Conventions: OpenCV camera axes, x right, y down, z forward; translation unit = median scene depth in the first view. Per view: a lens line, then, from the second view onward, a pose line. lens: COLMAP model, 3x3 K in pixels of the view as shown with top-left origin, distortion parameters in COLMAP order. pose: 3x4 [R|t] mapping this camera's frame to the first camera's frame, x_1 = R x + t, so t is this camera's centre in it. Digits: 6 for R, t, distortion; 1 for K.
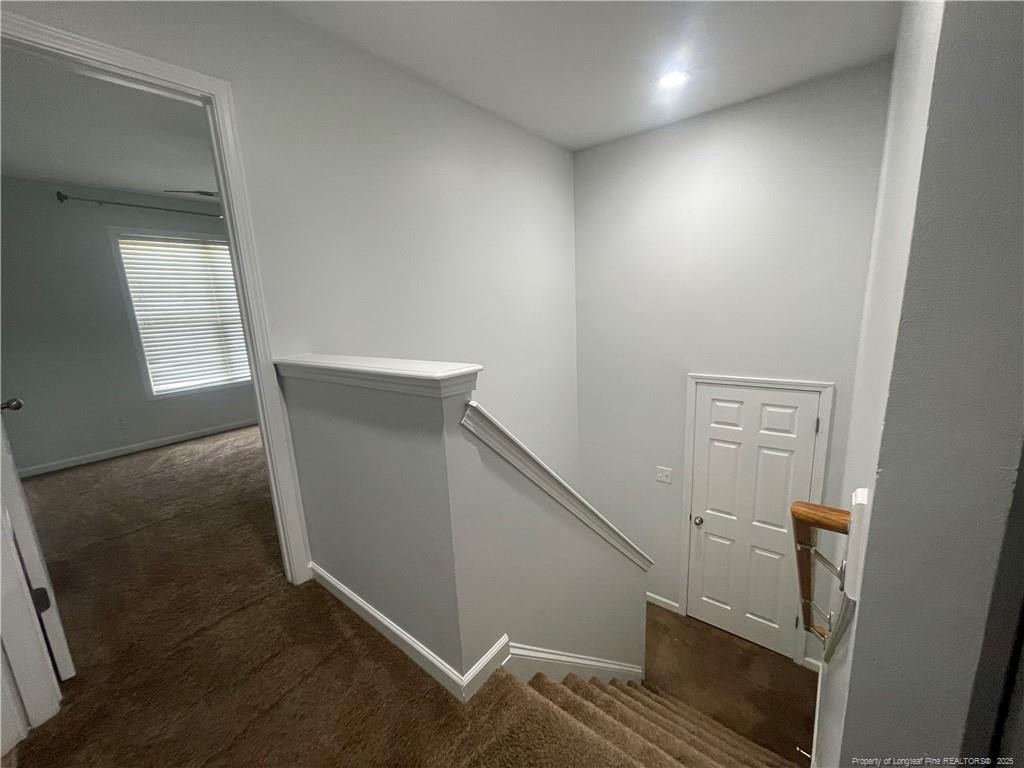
lens RADIAL K [[412.4, 0, 510.6], [0, 412.4, 386.0], [0, 0, 1]] dist [-0.001849, 0.000163]
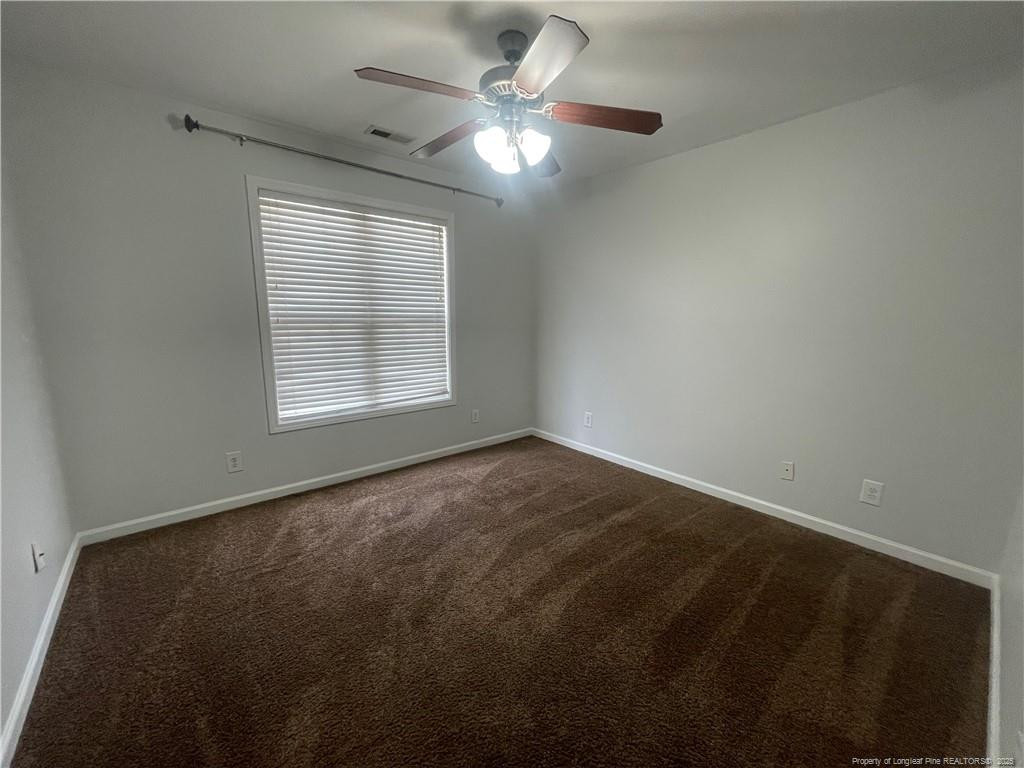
lens RADIAL K [[412.4, 0, 510.6], [0, 412.4, 386.0], [0, 0, 1]] dist [-0.001849, 0.000163]
pose [[0.980261, 0.093433, -0.174235, -0.387082], [-0.096896, 0.995229, -0.011459, -0.075468], [0.172333, 0.028116, 0.984637, 0.400538]]
